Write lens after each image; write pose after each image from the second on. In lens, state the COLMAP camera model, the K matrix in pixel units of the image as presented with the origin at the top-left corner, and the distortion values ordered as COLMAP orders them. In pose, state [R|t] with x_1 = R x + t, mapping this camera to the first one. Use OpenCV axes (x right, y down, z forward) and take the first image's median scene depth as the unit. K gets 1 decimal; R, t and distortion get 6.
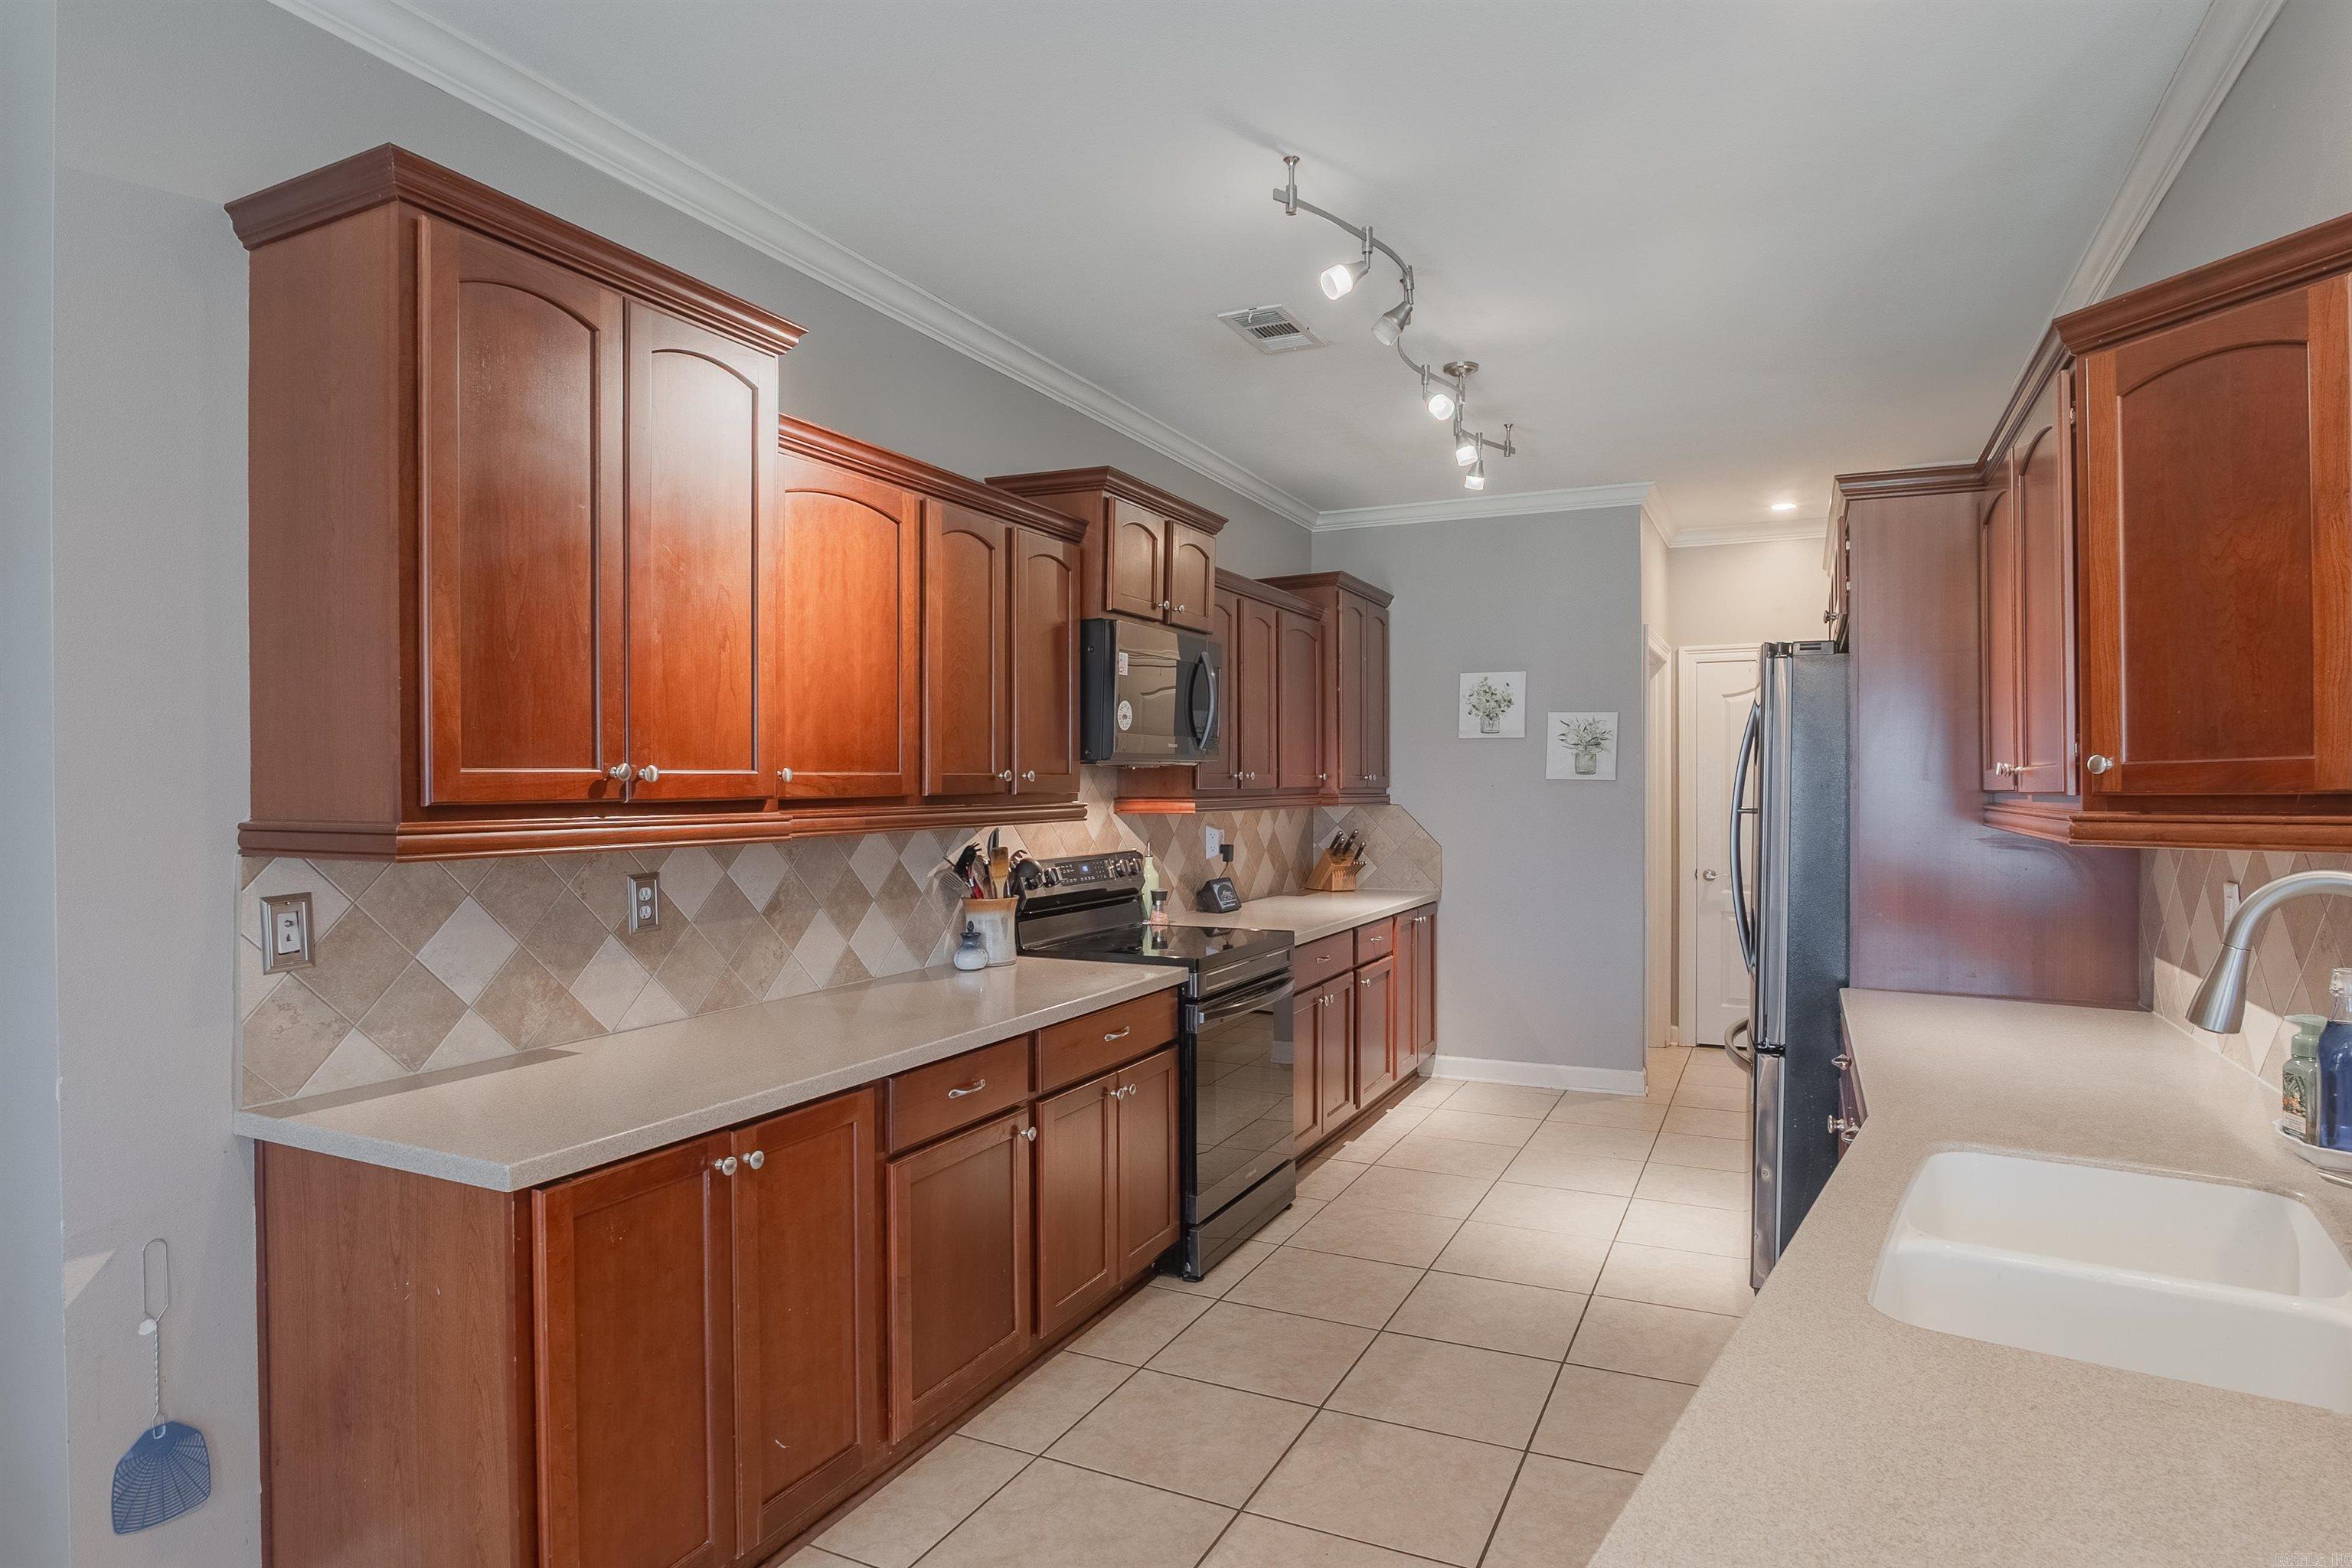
lens RADIAL K [[1282.9, 0, 1196.6], [0, 1282.9, 786.8], [0, 0, 1]] dist [-0.034231, 0.012119]
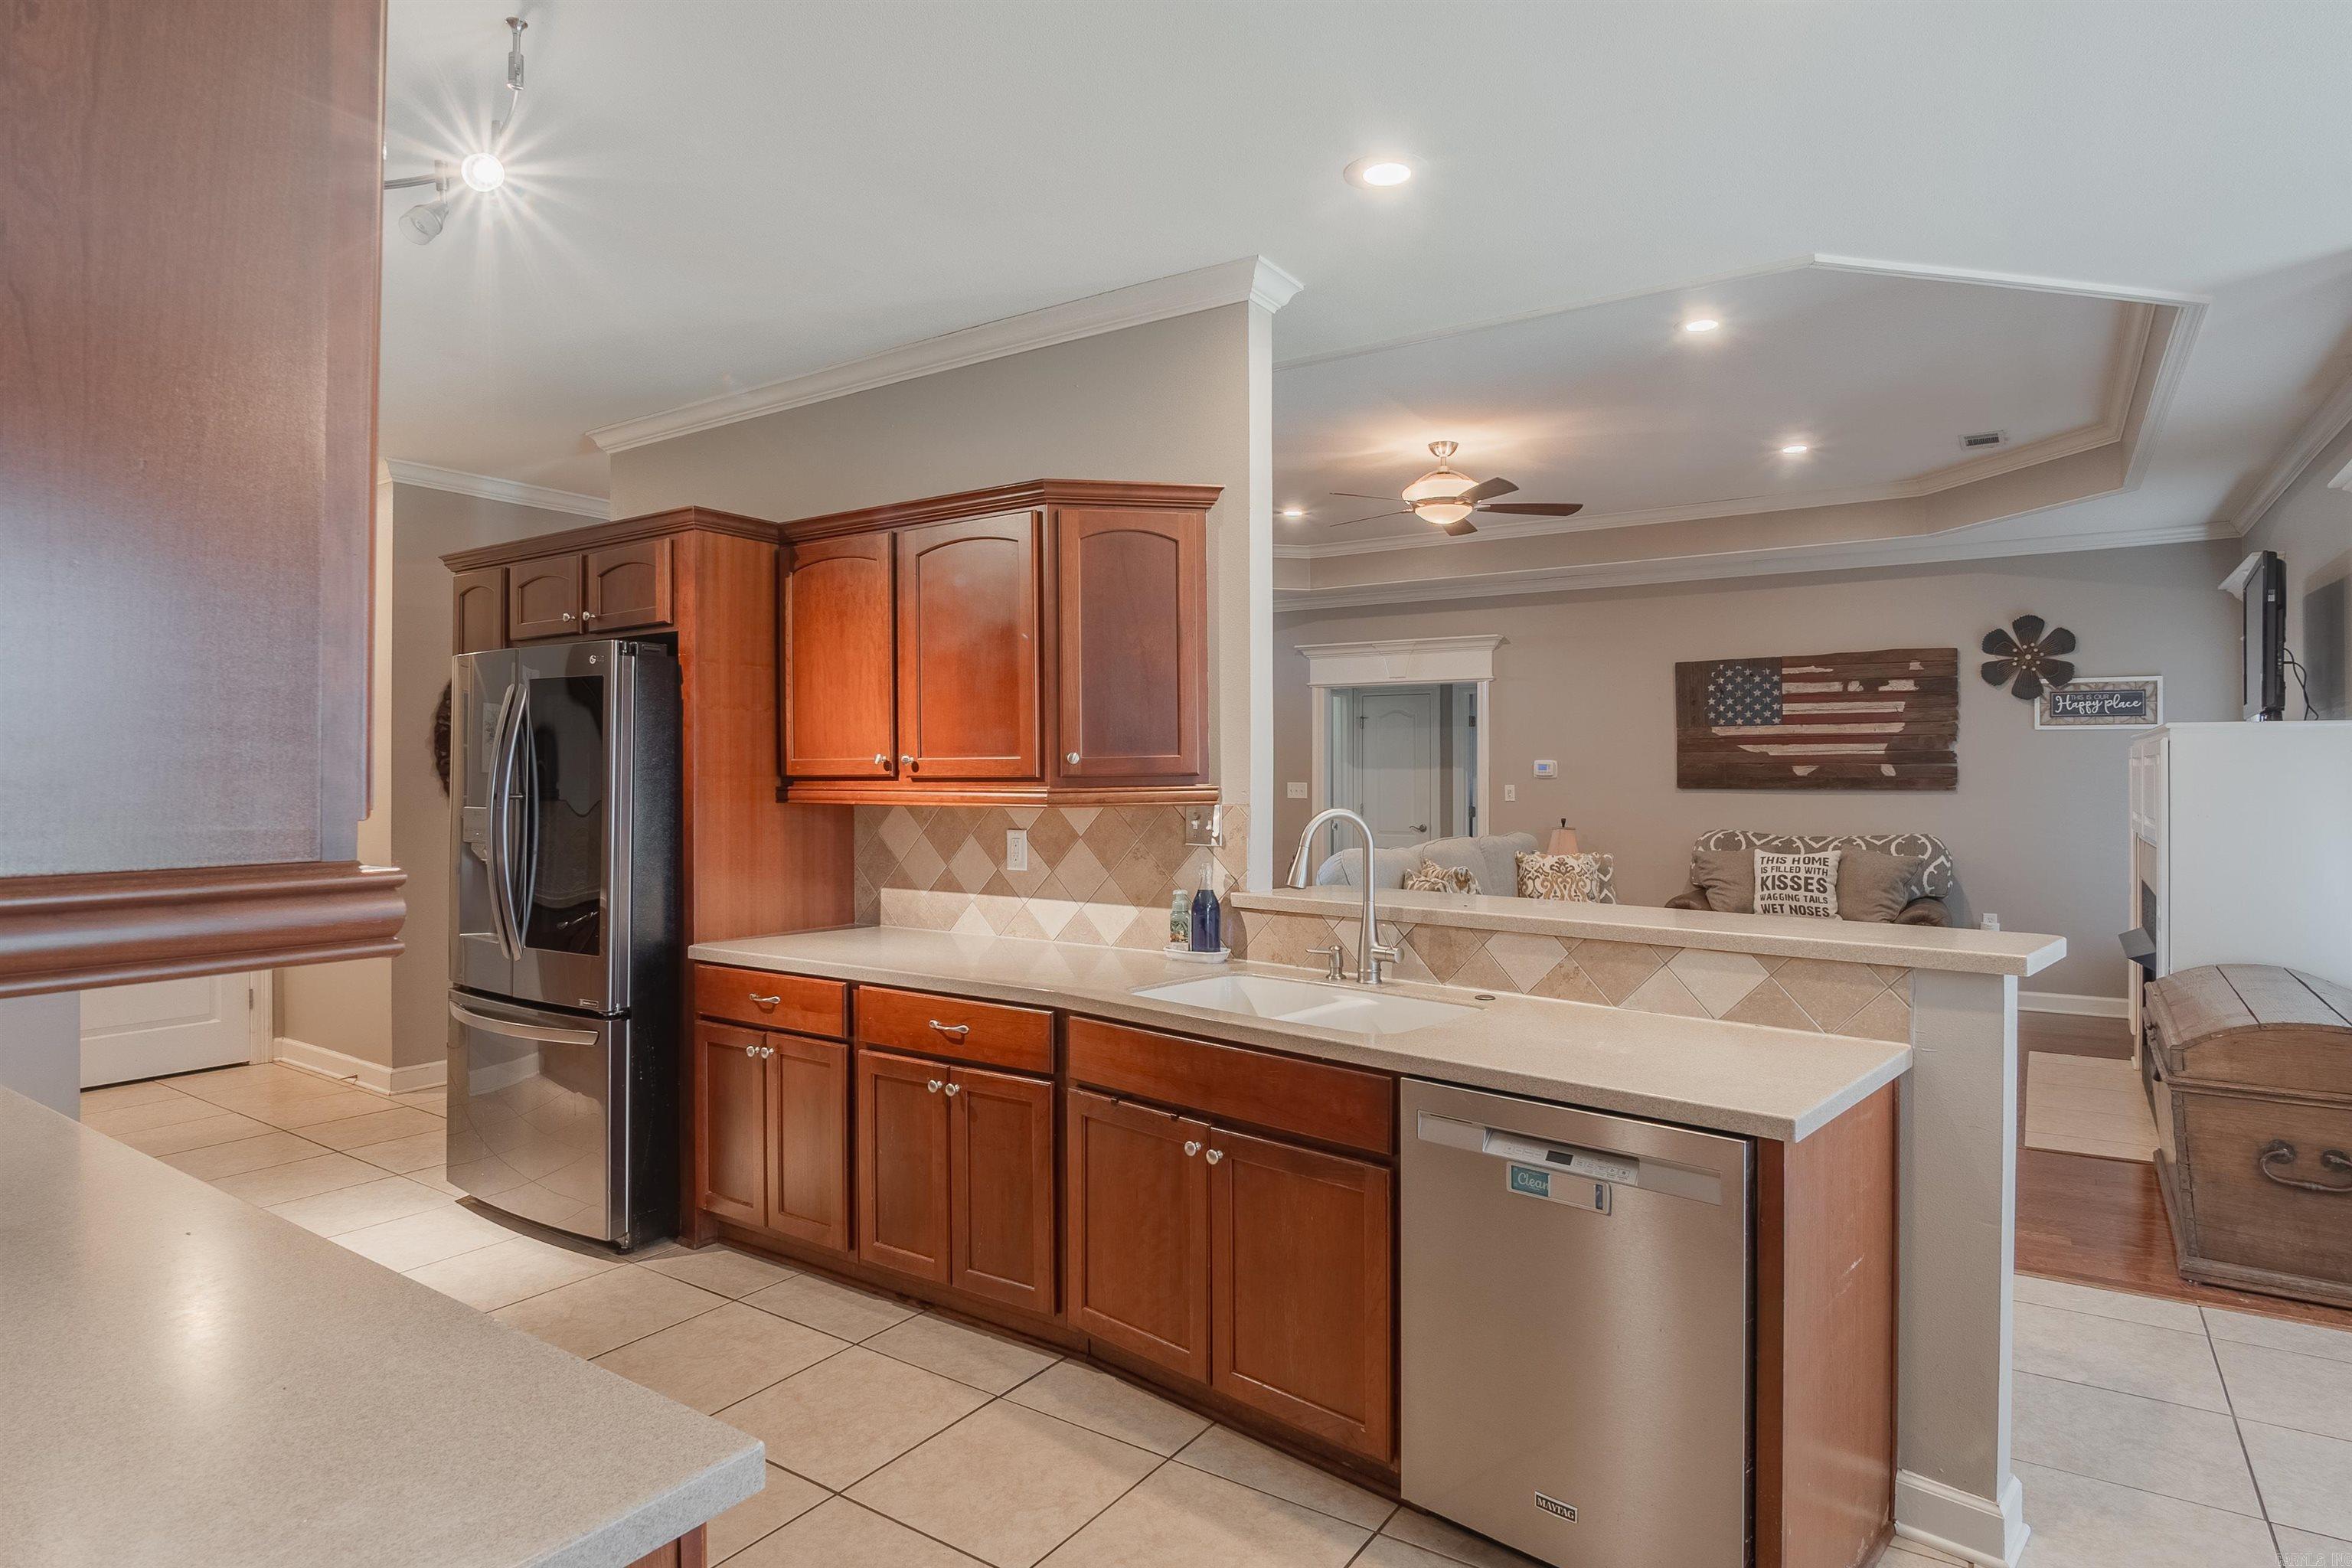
lens RADIAL K [[1268.2, 0, 1157.3], [0, 1268.2, 758.1], [0, 0, 1]] dist [-0.028928, 0.000261]
pose [[0.141739, 0.009213, 0.989861, -0.674637], [0.002931, 0.999948, -0.009726, -0.000952], [-0.989900, 0.004280, 0.141705, 0.488504]]
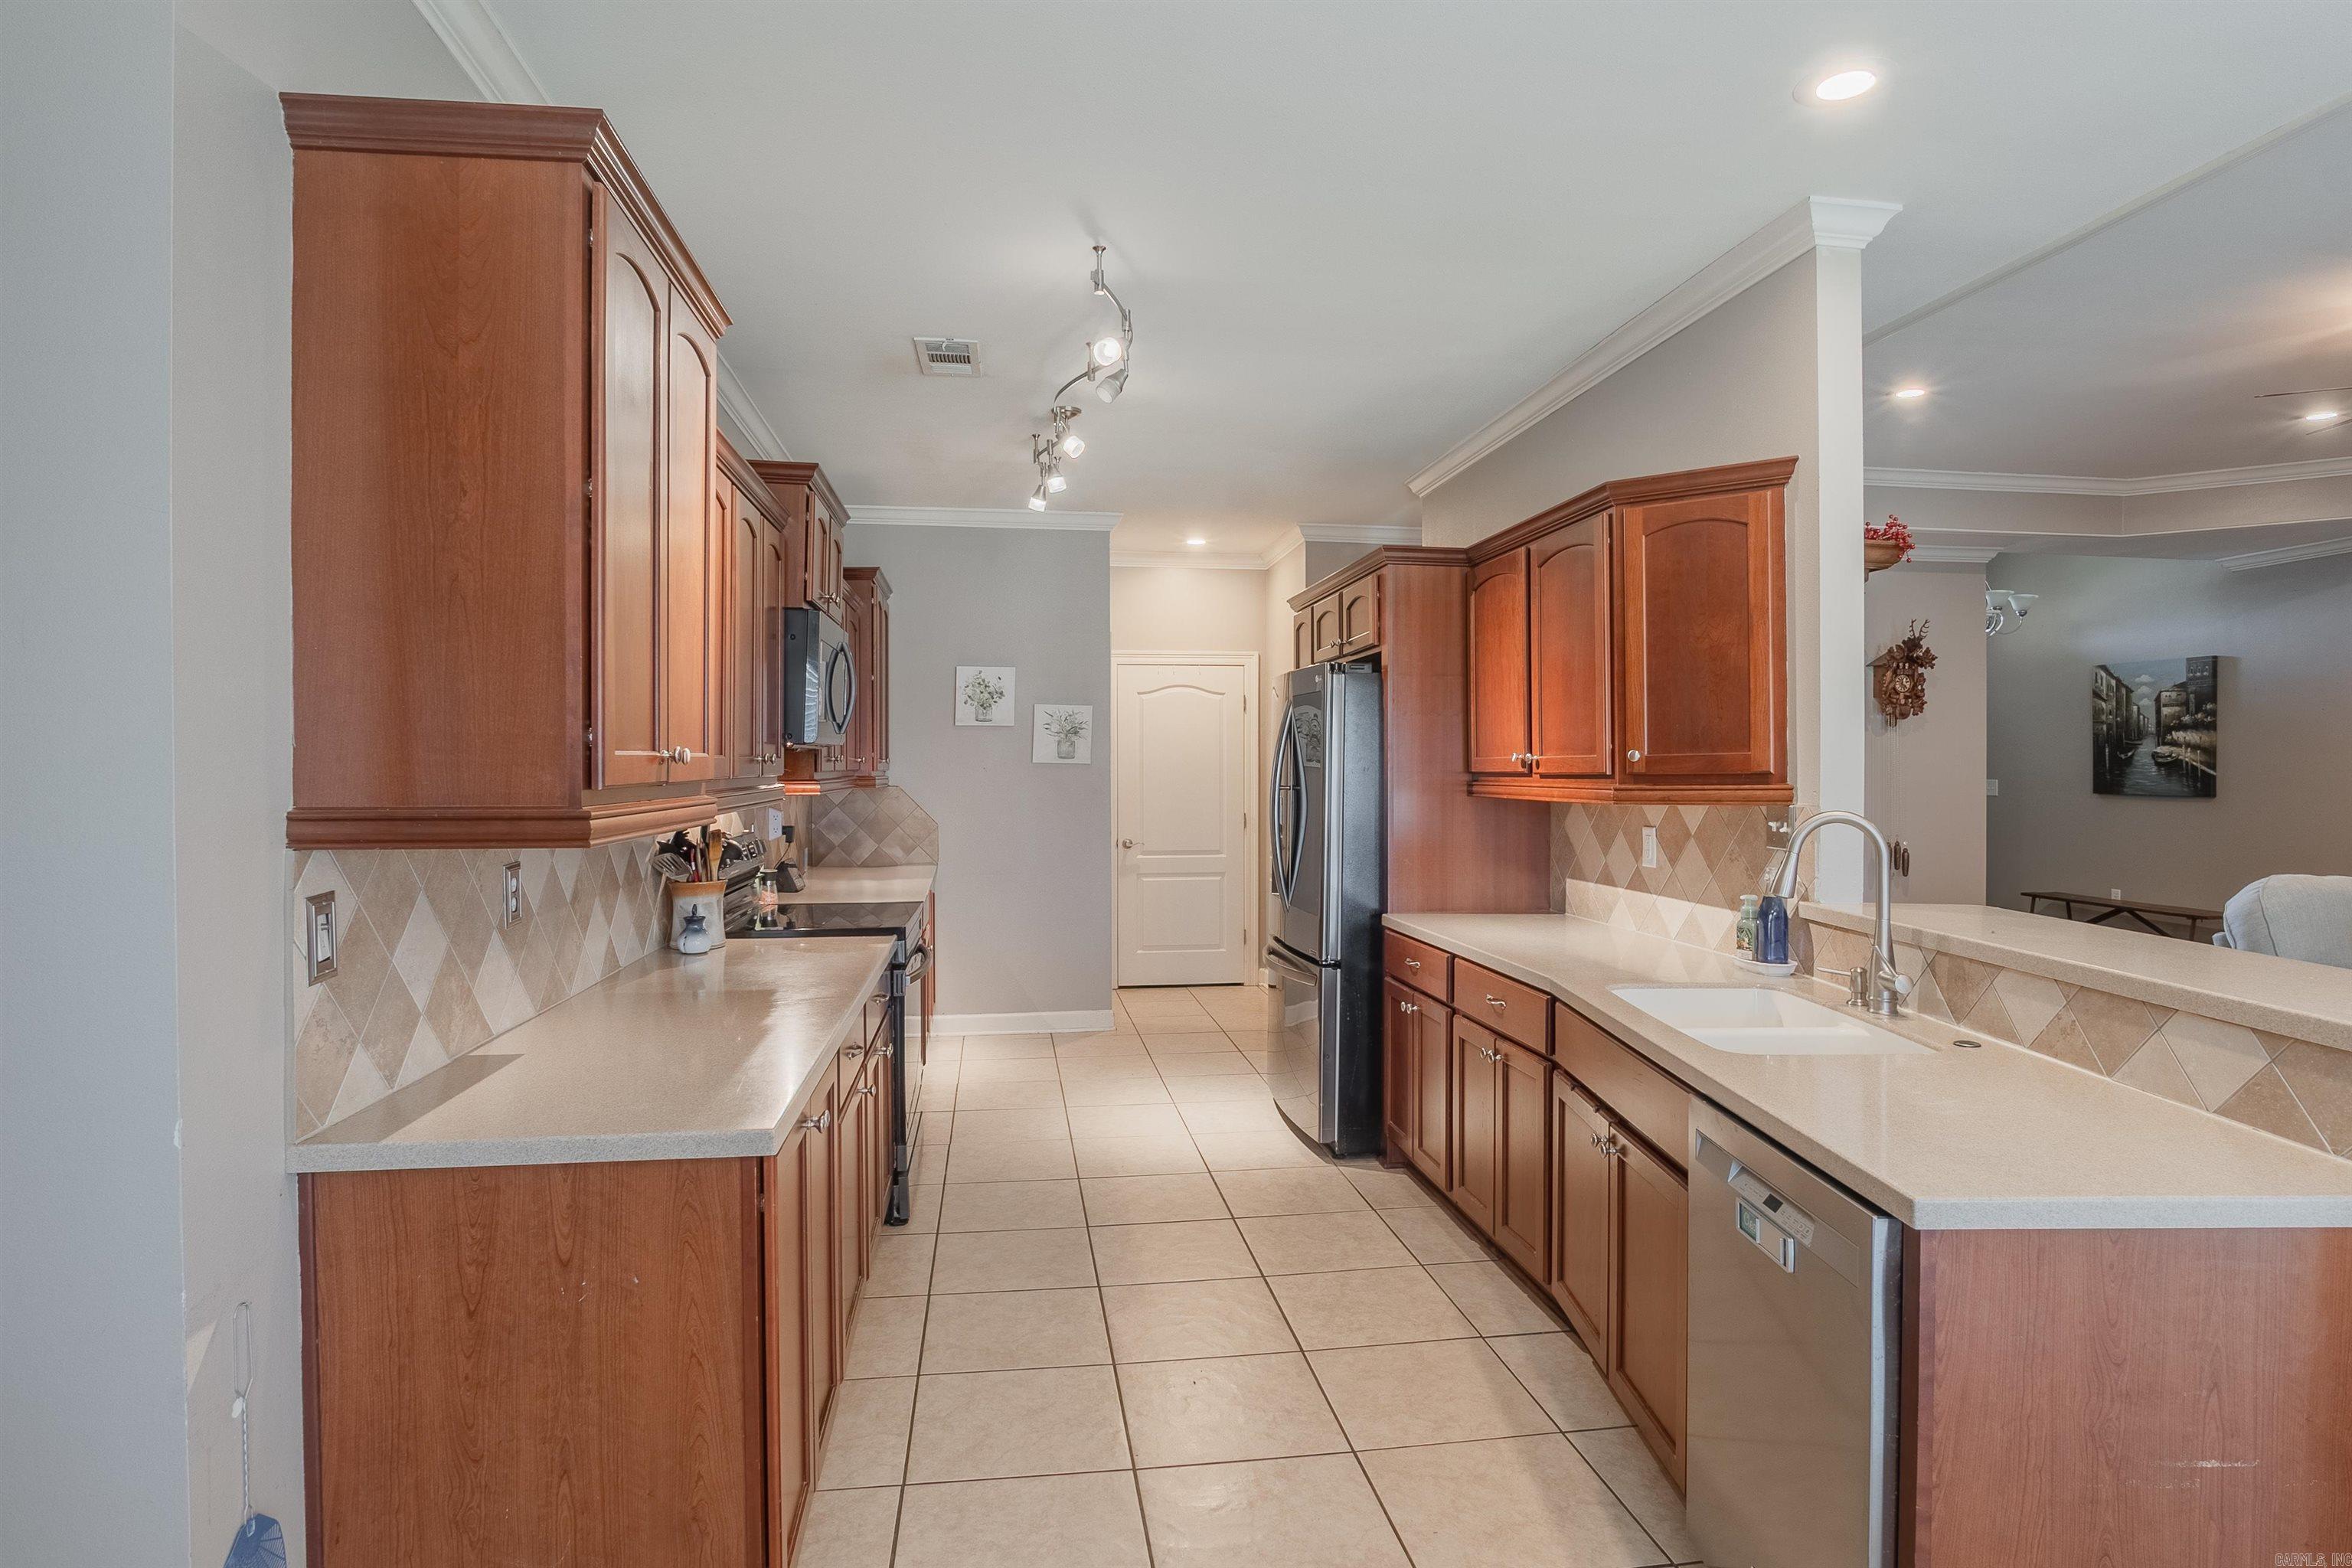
lens RADIAL K [[1274.0, 0, 1189.9], [0, 1274.0, 769.9], [0, 0, 1]] dist [-0.036264, 0.010151]
pose [[0.827768, -0.000764, 0.561070, -0.521799], [0.000505, 1.000000, 0.000617, -0.000291], [-0.561071, -0.000227, 0.827768, -0.038371]]
